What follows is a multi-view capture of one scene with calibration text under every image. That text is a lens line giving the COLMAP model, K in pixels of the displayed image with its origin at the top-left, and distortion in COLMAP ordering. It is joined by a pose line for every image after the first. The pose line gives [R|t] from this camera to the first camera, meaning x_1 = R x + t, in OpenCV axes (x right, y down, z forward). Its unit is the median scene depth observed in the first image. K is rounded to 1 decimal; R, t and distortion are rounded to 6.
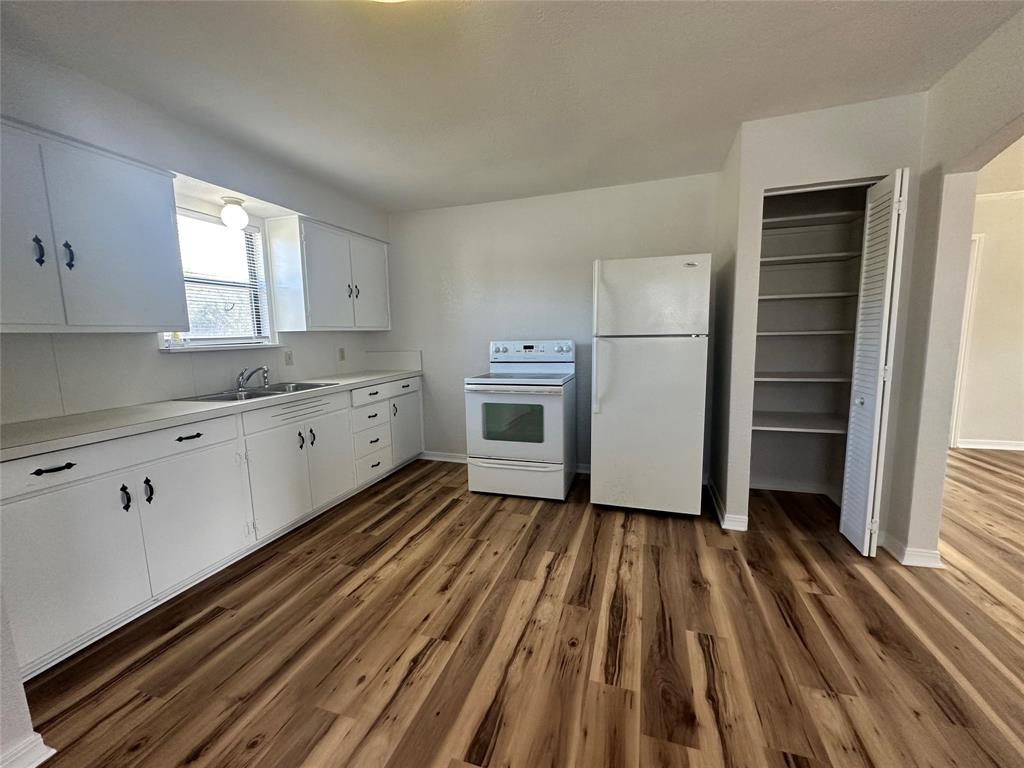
lens RADIAL K [[408.9, 0, 514.6], [0, 408.9, 382.2], [0, 0, 1]] dist [-0.003906, 0.000651]
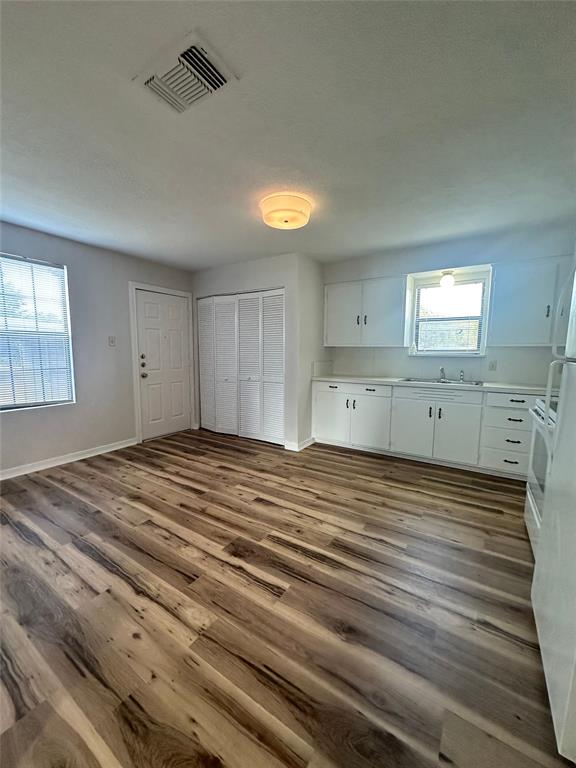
lens RADIAL K [[306.7, 0, 288.3], [0, 306.7, 386.2], [0, 0, 1]] dist [-0.003906, 0.000651]
pose [[-0.261859, 0.131760, -0.956070, 1.189225], [-0.117211, 0.978962, 0.167018, -0.151767], [0.957962, 0.155798, -0.240906, 1.066860]]
